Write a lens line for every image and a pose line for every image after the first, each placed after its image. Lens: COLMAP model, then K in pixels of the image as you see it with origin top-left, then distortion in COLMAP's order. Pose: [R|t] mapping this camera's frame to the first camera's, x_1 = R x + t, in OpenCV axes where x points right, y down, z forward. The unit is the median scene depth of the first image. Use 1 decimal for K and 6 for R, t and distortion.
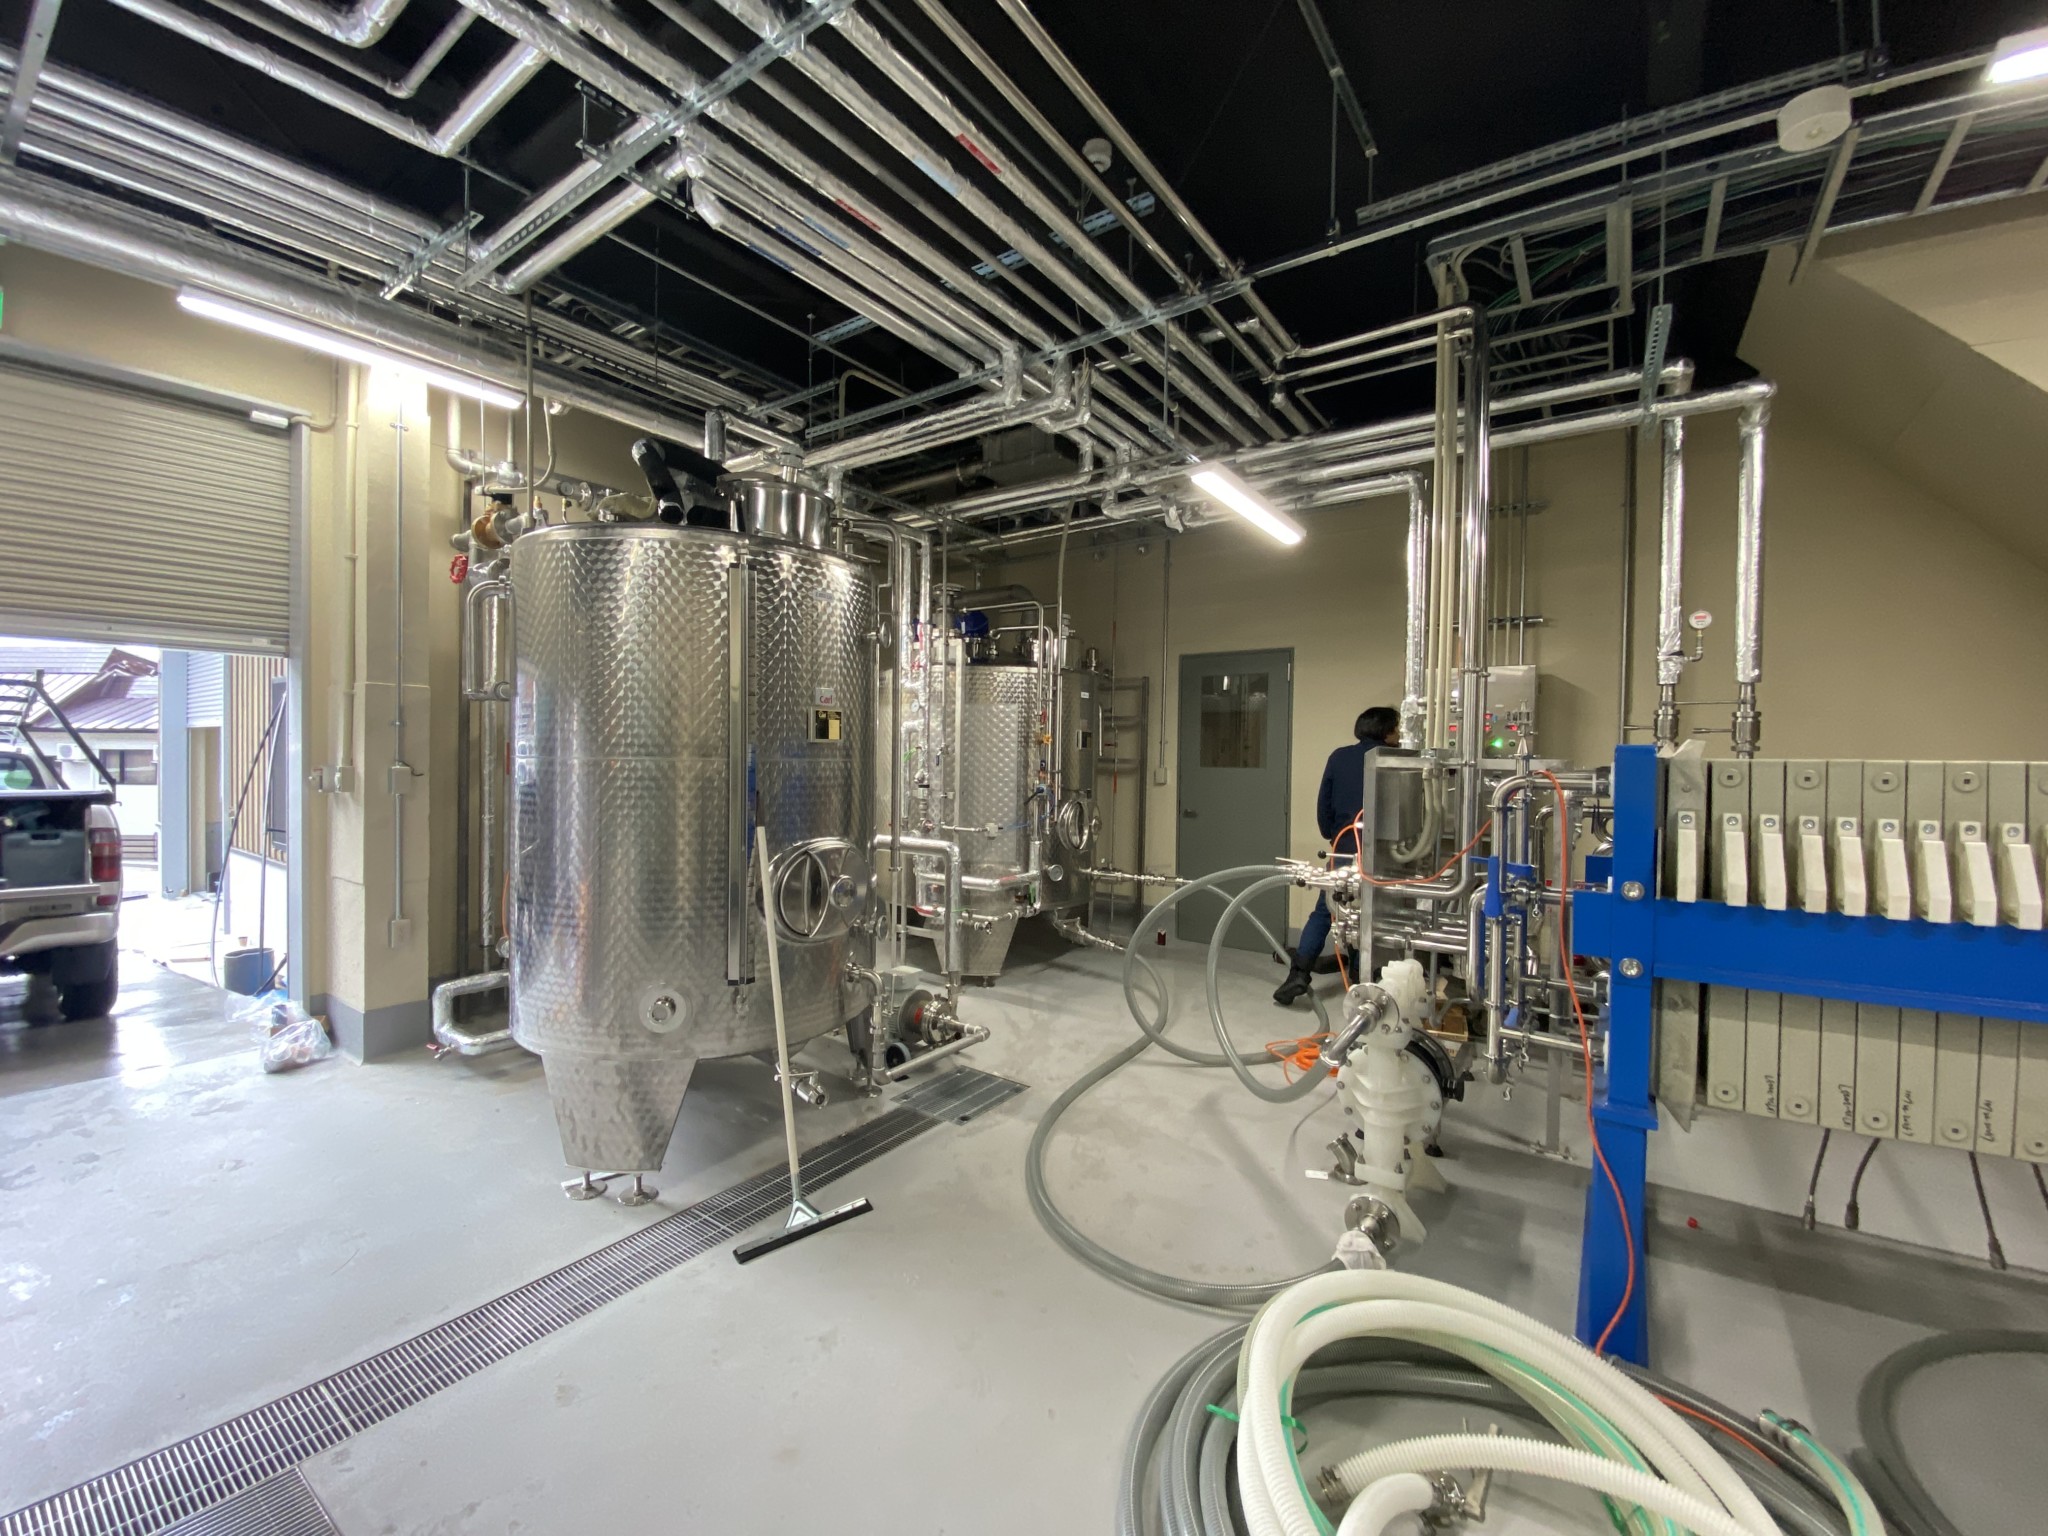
lens RADIAL K [[828.6, 0, 1018.1], [0, 828.6, 764.5], [0, 0, 1]] dist [0.023073, -0.020785]
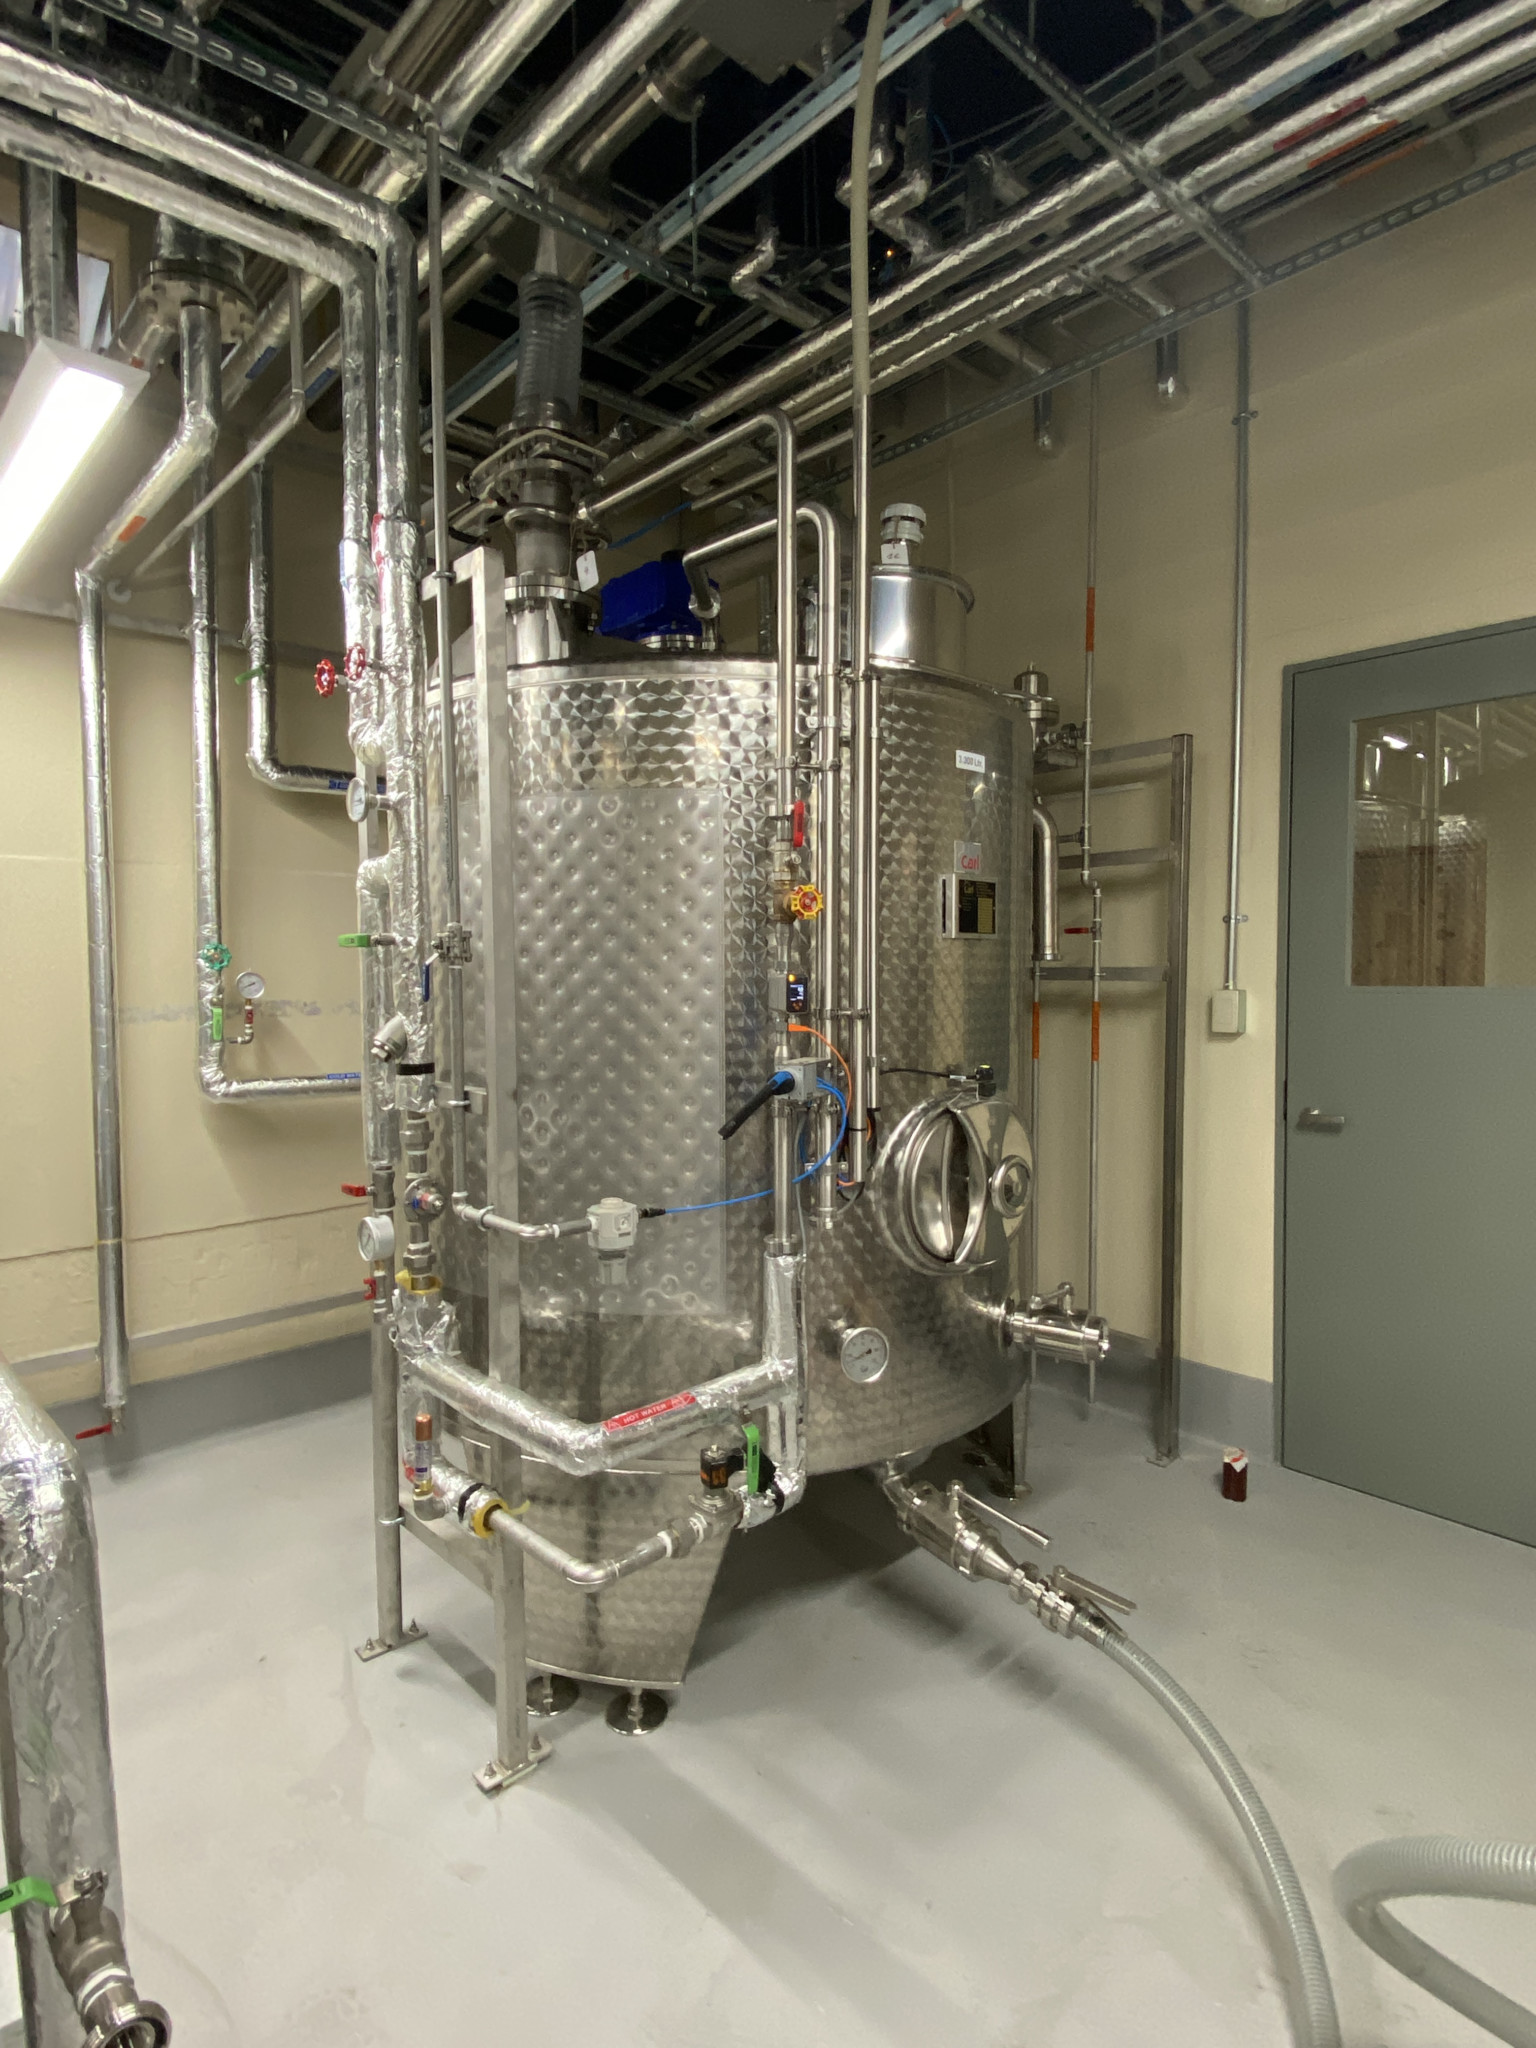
lens RADIAL K [[1210.0, 0, 771.9], [0, 1210.0, 1019.7], [0, 0, 1]] dist [0.023908, -0.000172]
pose [[0.984591, -0.011499, -0.174492, 0.086068], [0.016740, 0.999451, 0.028592, -0.001906], [0.174068, -0.031073, 0.984243, 0.549376]]
